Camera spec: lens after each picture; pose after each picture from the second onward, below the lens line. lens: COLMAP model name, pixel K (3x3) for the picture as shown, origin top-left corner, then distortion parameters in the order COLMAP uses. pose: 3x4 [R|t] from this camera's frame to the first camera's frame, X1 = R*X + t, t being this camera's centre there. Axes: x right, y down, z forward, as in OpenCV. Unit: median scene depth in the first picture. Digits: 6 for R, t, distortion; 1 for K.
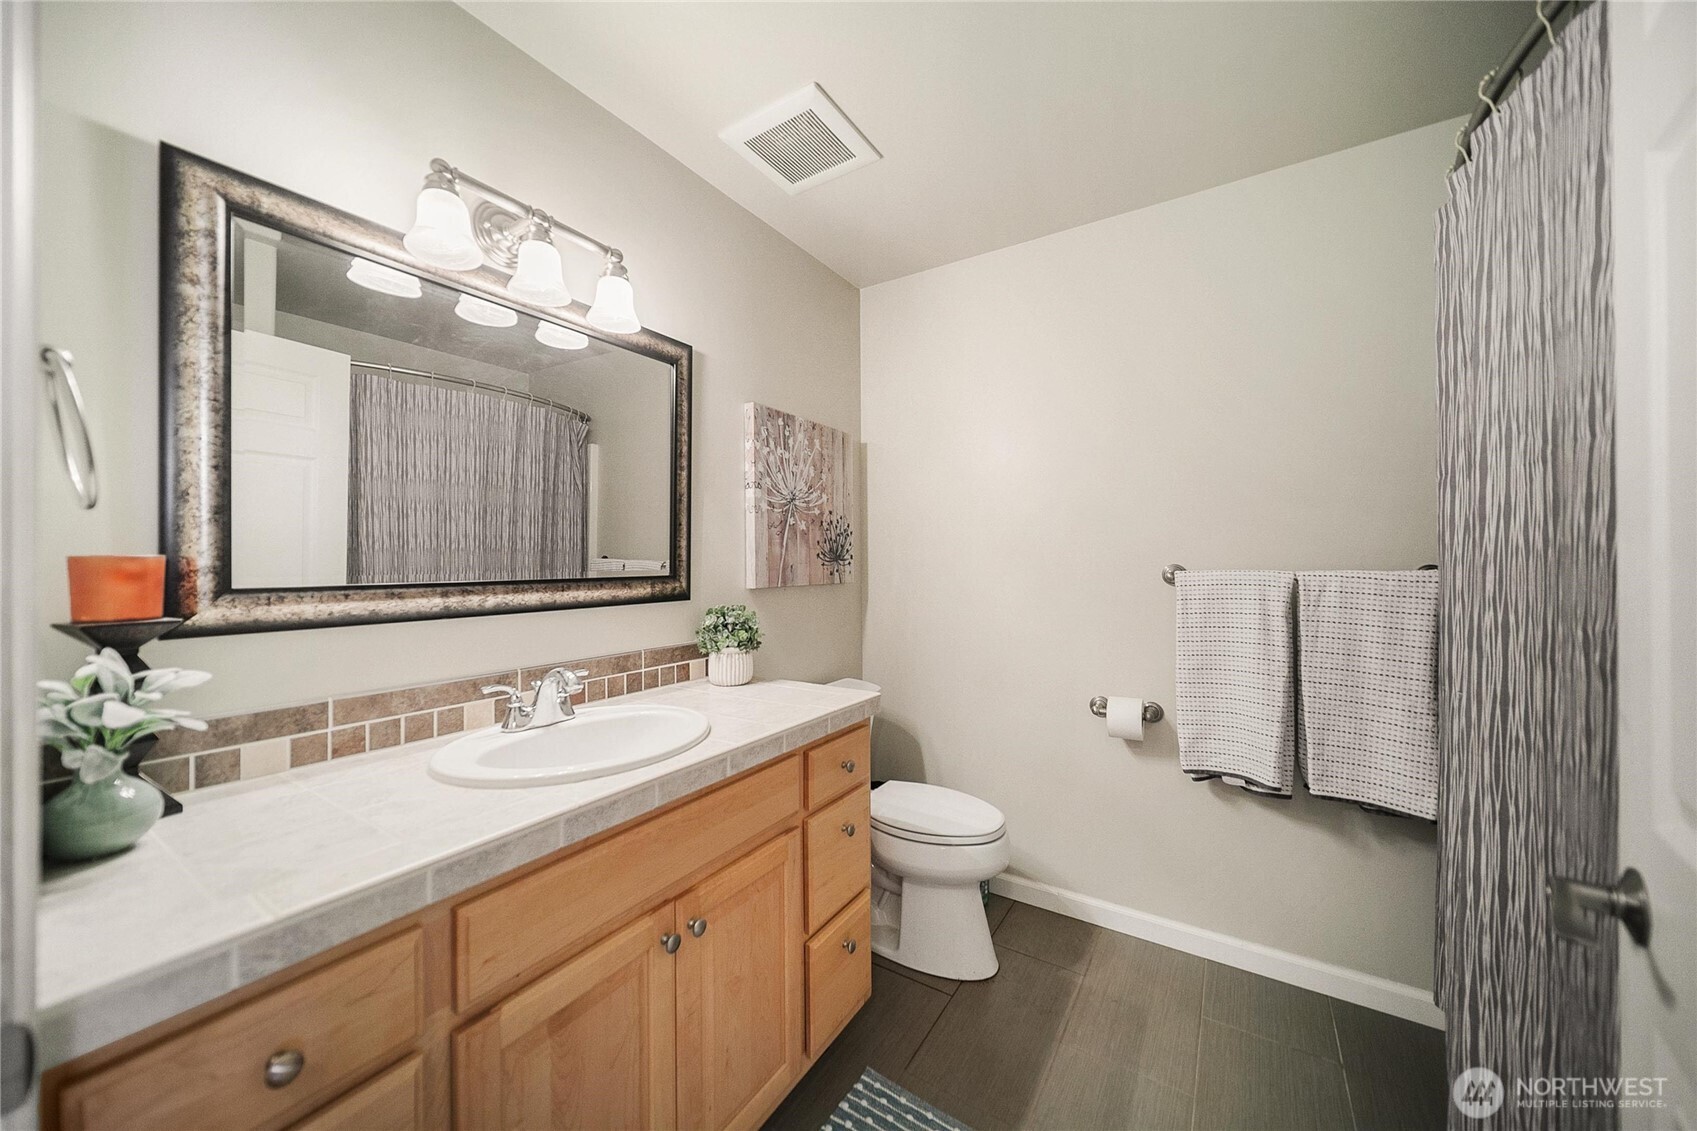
lens RADIAL K [[605.0, 0, 844.7], [0, 605.0, 560.2], [0, 0, 1]] dist [0.000266, -0.000006]
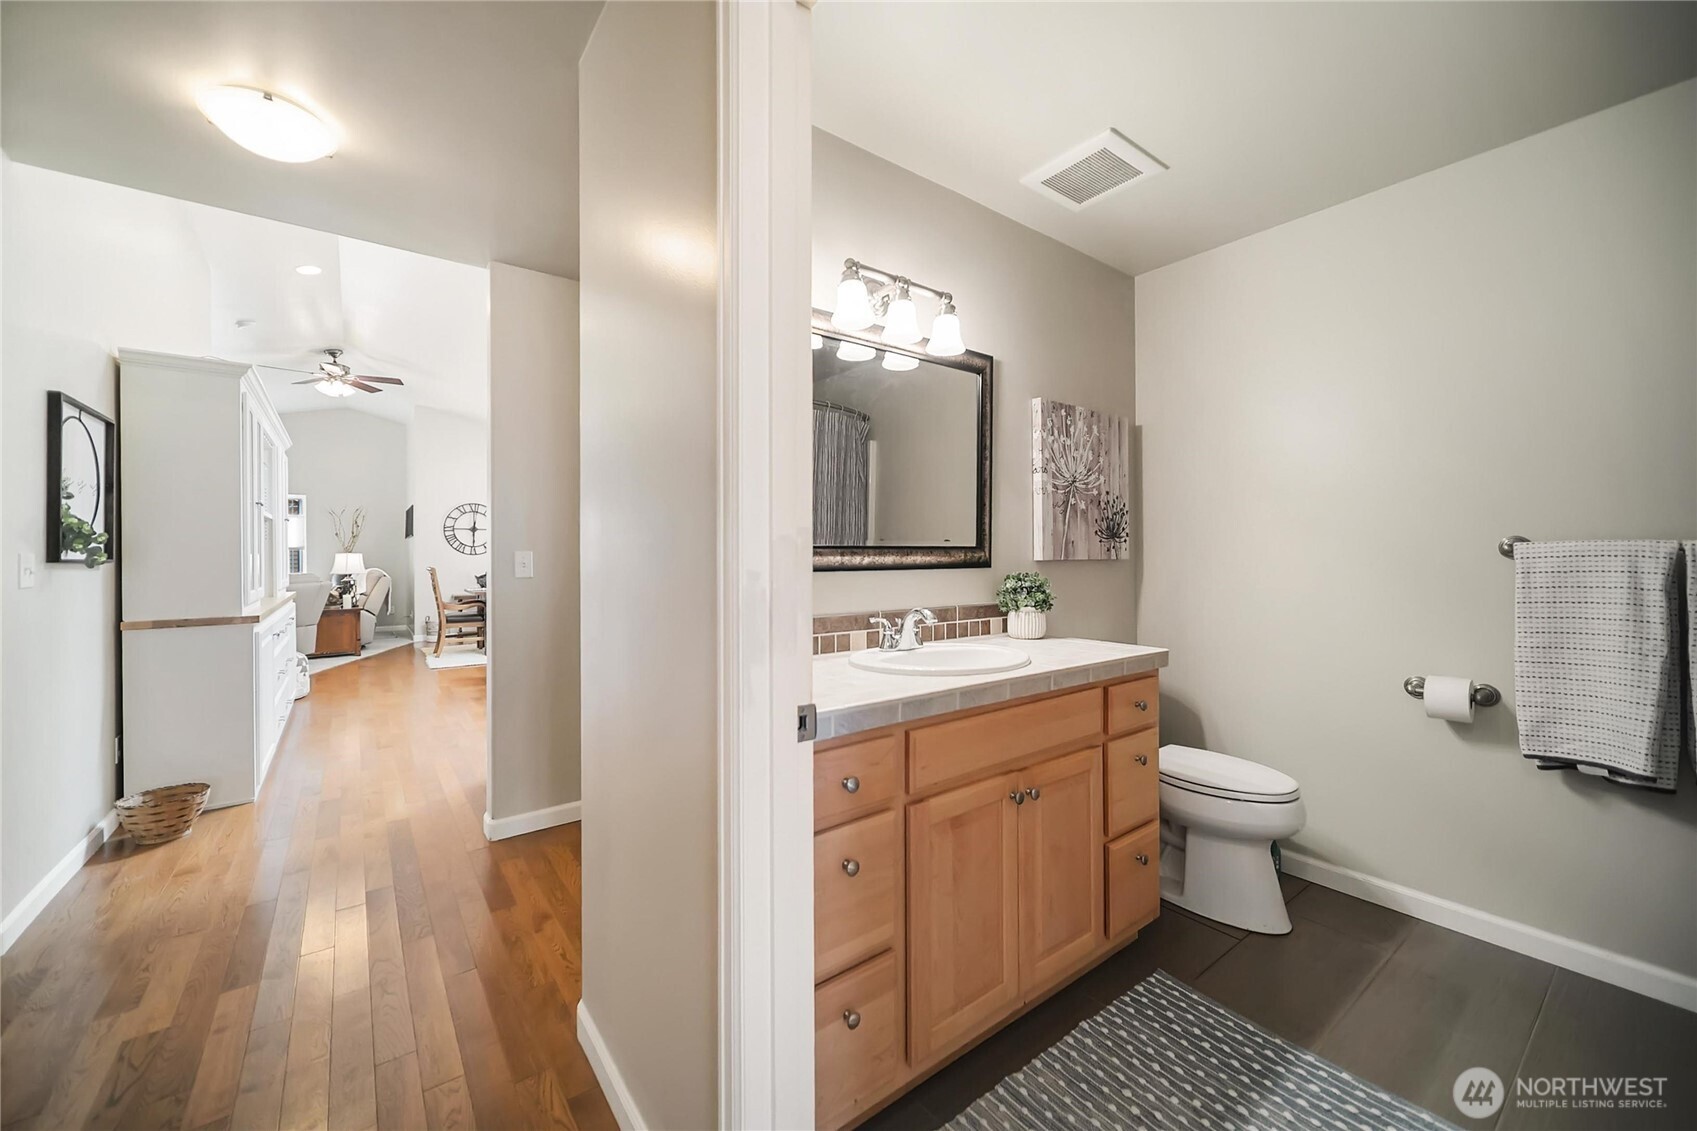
lens RADIAL K [[654.8, 0, 846.9], [0, 654.8, 553.7], [0, 0, 1]] dist [0.000684, -0.000127]
pose [[0.940225, 0.000292, -0.340554, -0.081225], [-0.000648, 0.999999, -0.000930, 0.039211], [0.340553, 0.001095, 0.940225, -0.319296]]
